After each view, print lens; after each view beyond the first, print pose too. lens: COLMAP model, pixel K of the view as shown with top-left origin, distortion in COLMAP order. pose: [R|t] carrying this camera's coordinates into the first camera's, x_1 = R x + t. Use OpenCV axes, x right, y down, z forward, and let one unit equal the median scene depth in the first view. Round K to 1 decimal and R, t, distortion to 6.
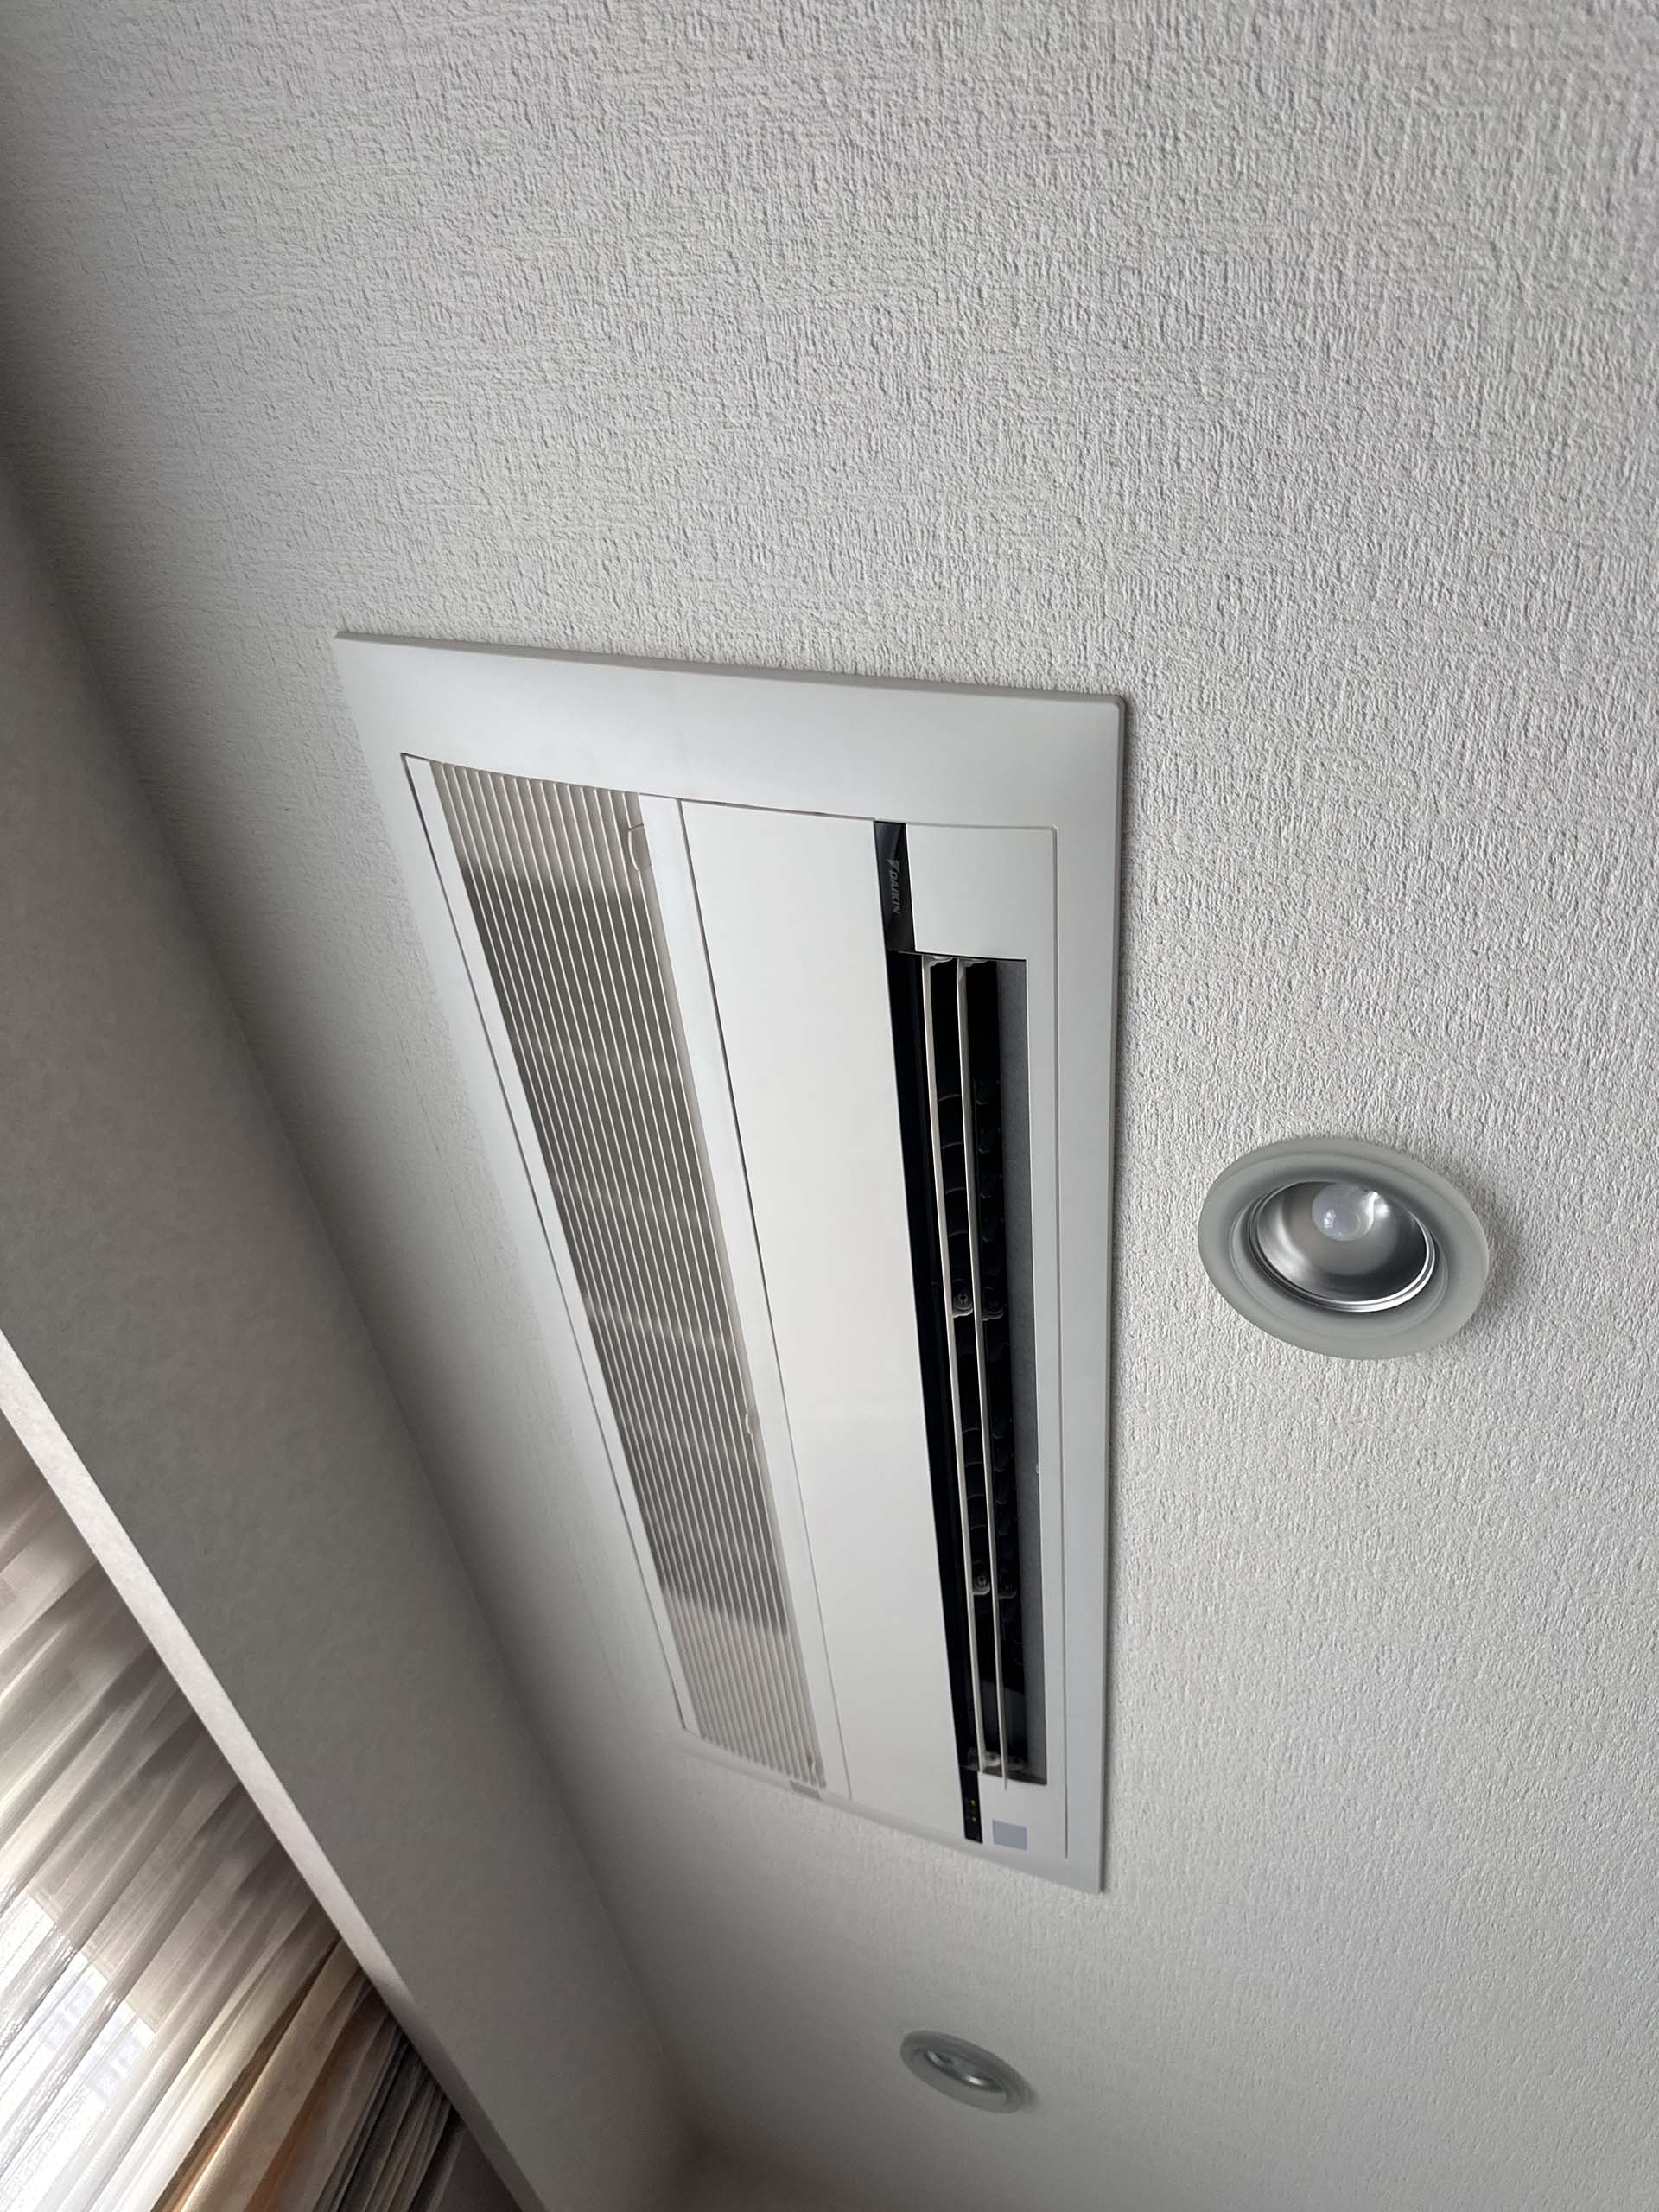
lens RADIAL K [[1599.9, 0, 833.8], [0, 1599.9, 1103.9], [0, 0, 1]] dist [0.016251, -0.034629]
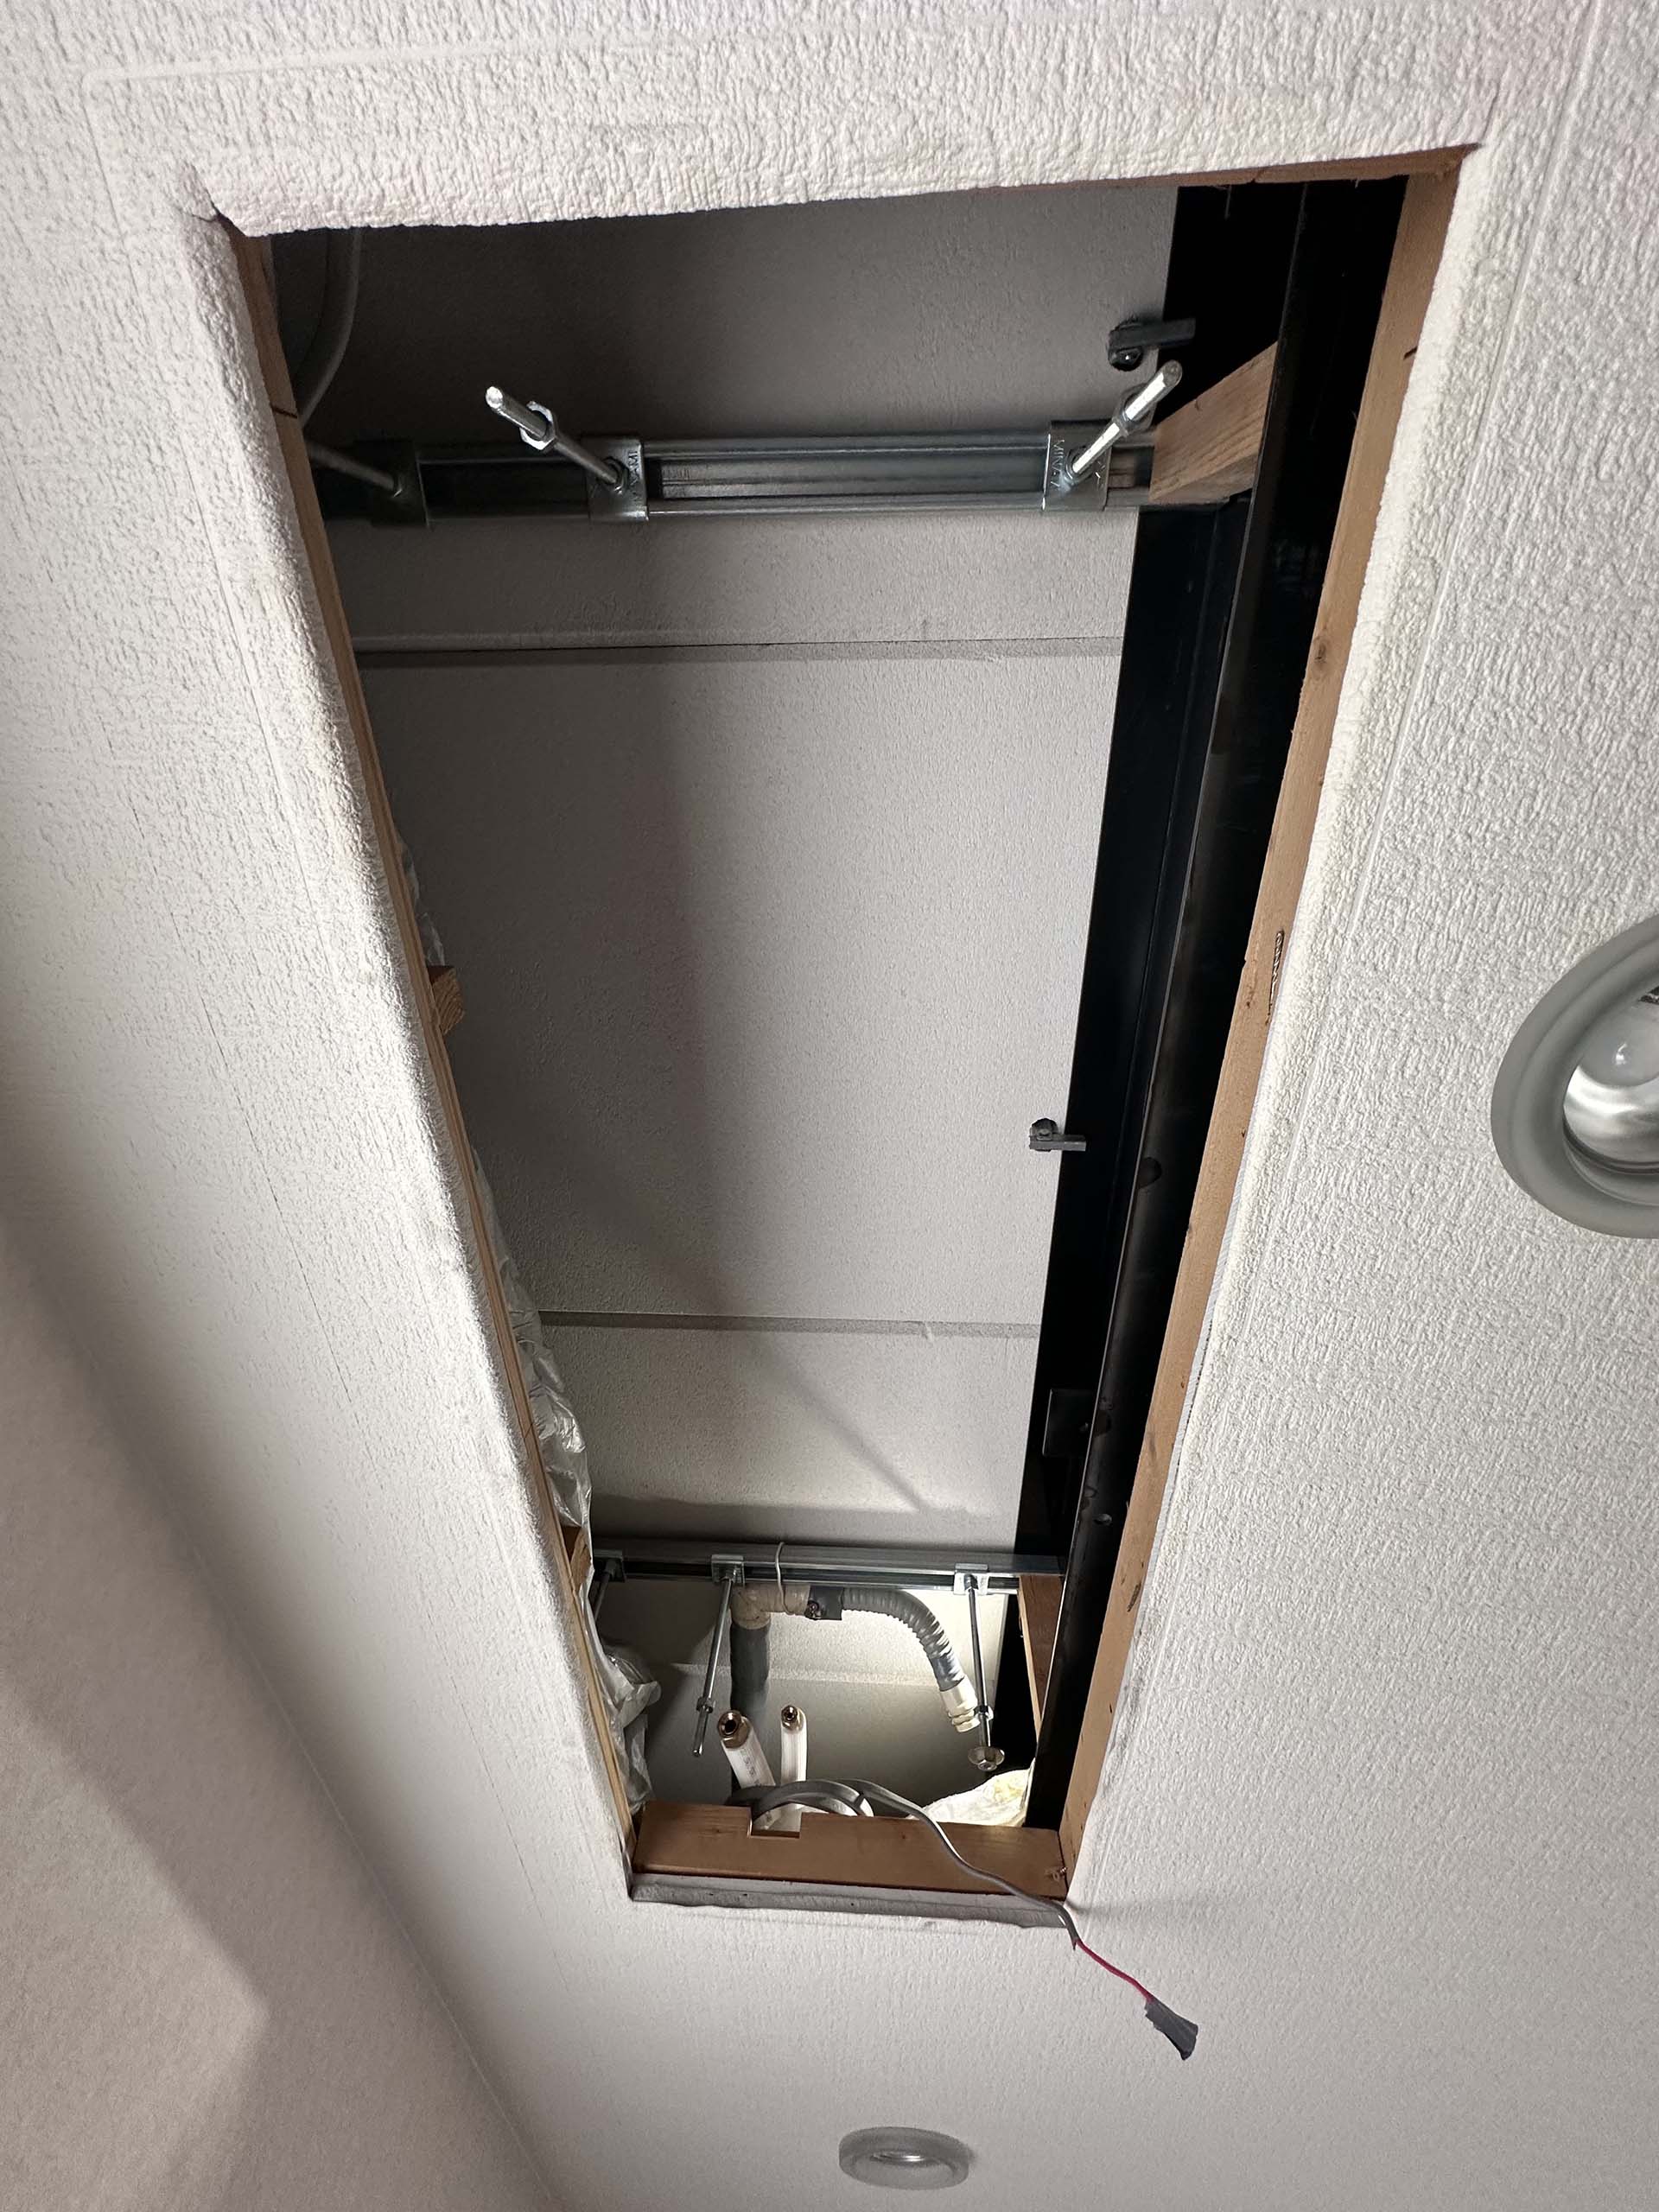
lens RADIAL K [[888.6, 0, 834.8], [0, 888.6, 1092.8], [0, 0, 1]] dist [-0.007174, 0.001661]
pose [[0.940499, -0.077370, 0.330871, -0.082737], [0.145947, 0.971319, -0.187722, -0.162574], [-0.306857, 0.224842, 0.924816, 0.582391]]
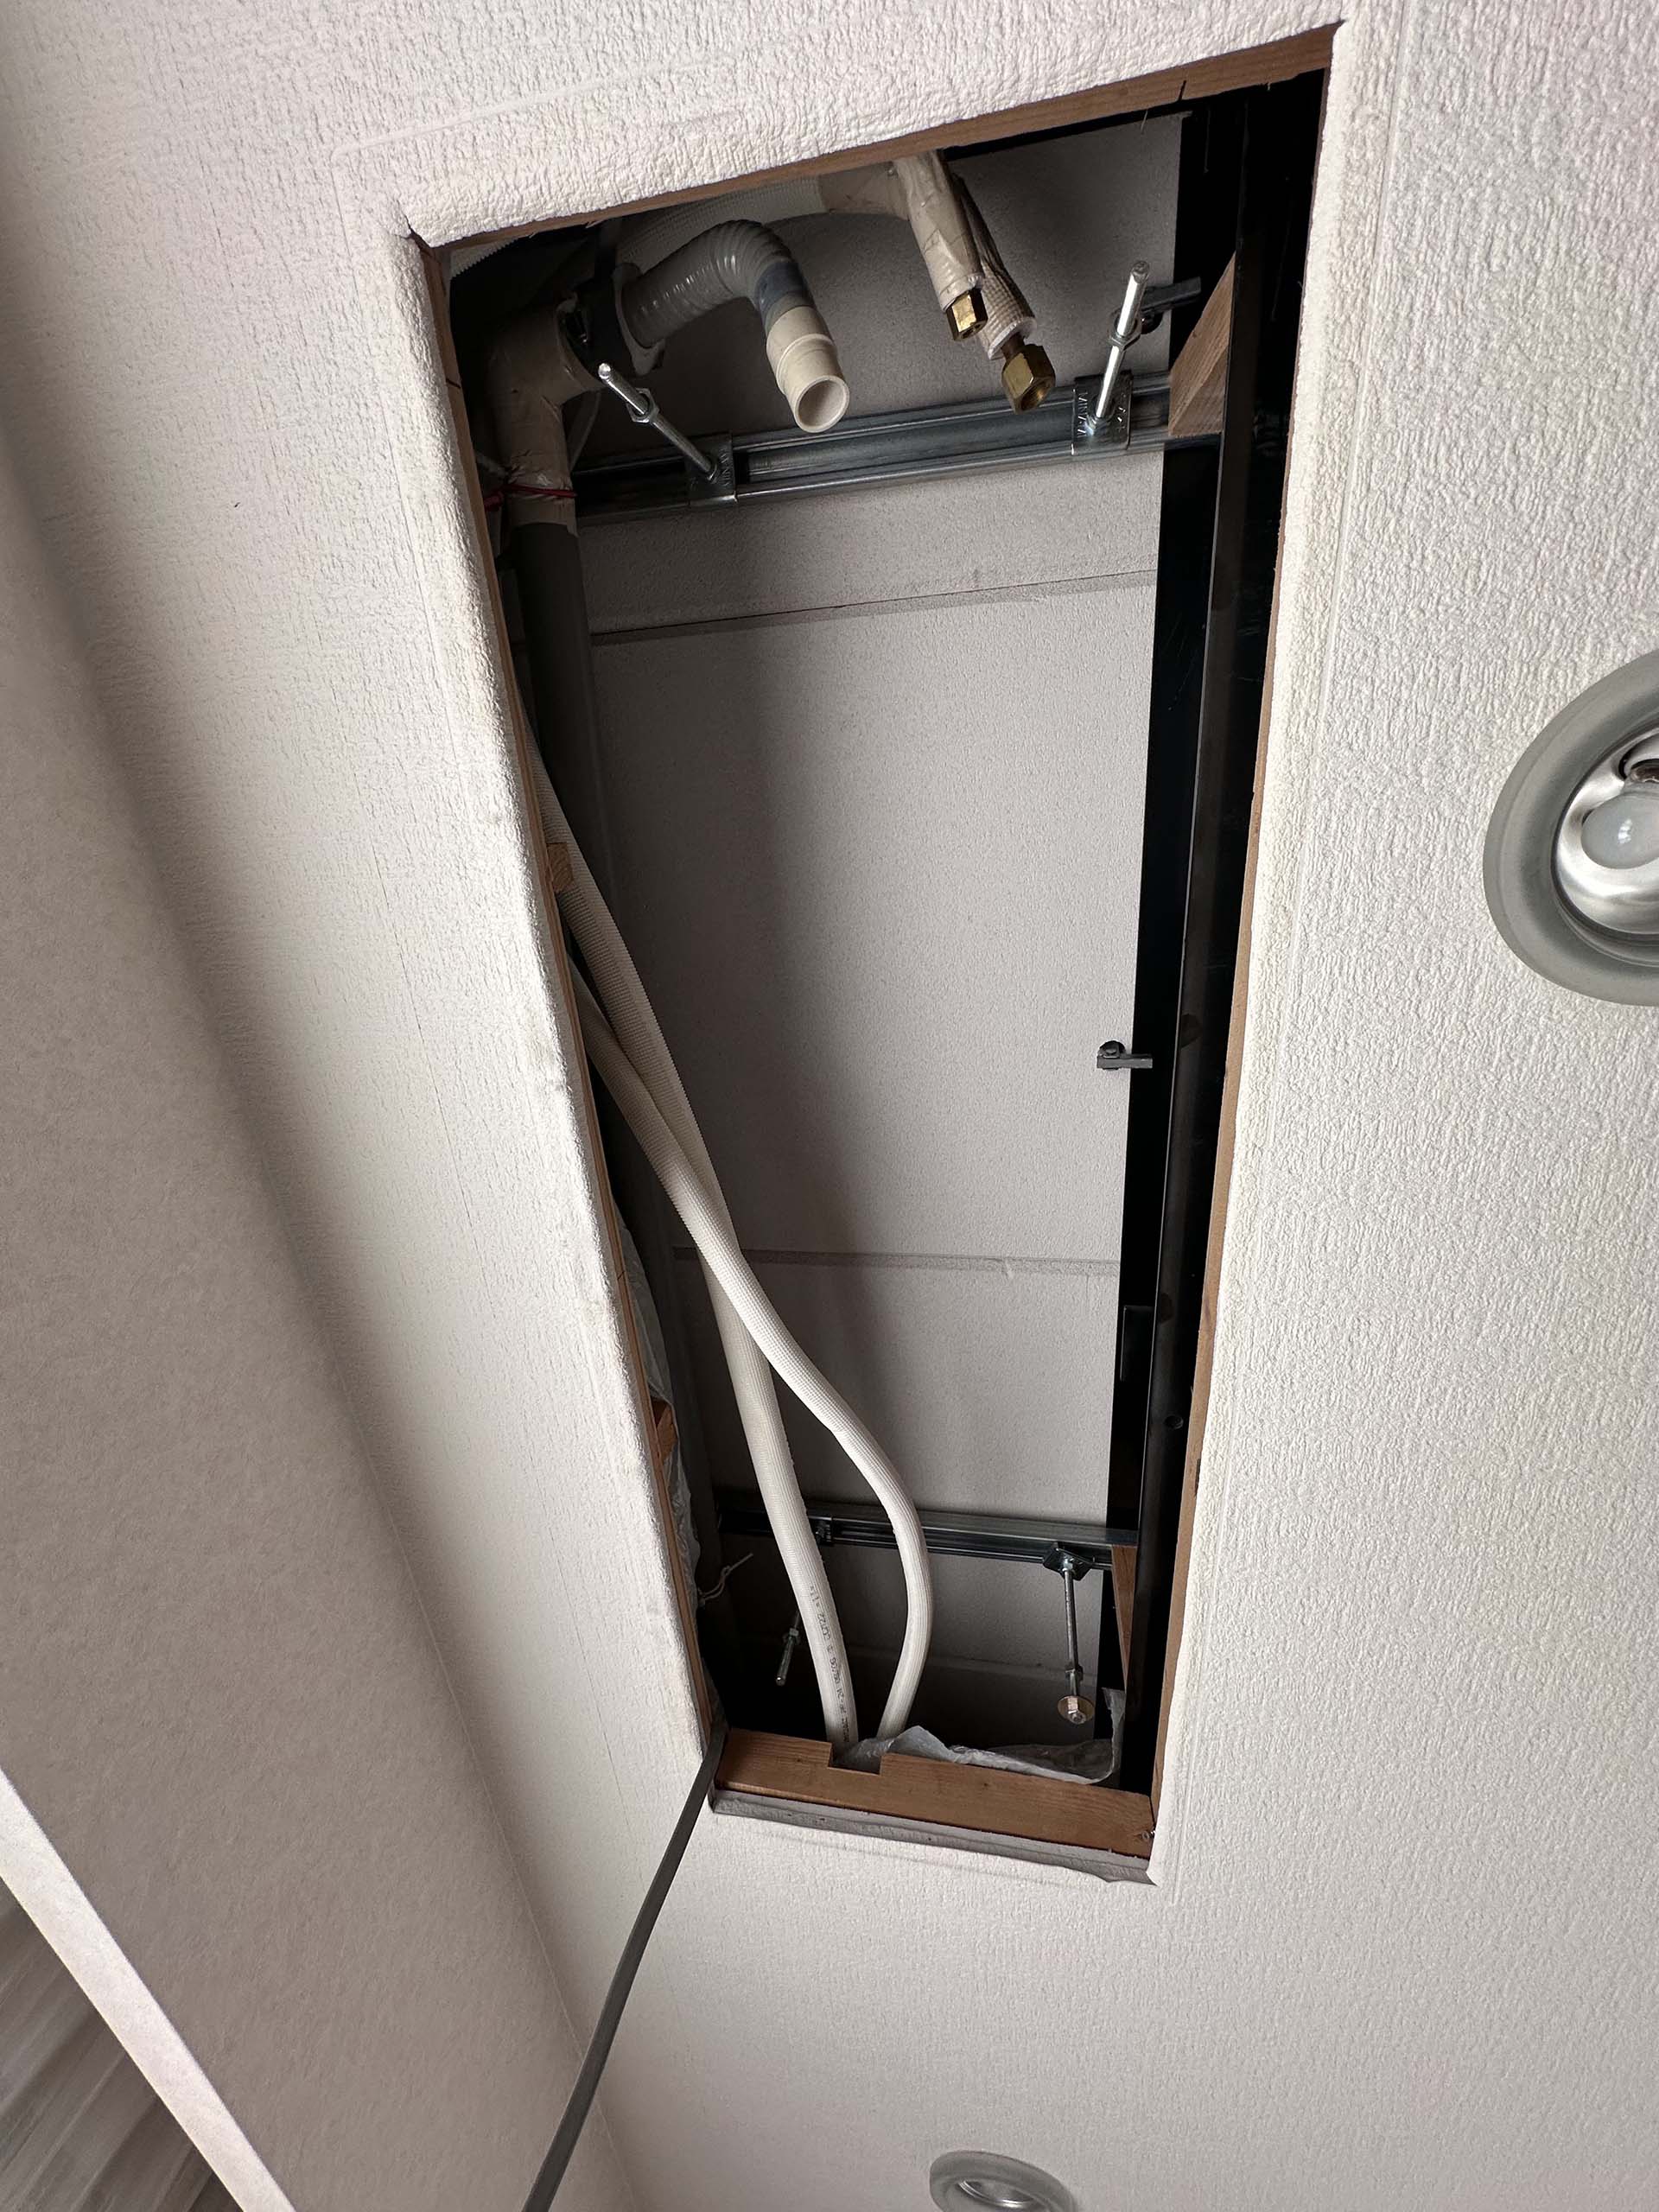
lens RADIAL K [[888.6, 0, 831.9], [0, 888.6, 1088.9], [0, 0, 1]] dist [-0.007174, 0.001661]
pose [[0.978712, -0.052176, 0.198494, -0.060134], [0.110587, 0.948806, -0.295868, 0.051766], [-0.172895, 0.311521, 0.934378, 0.542378]]
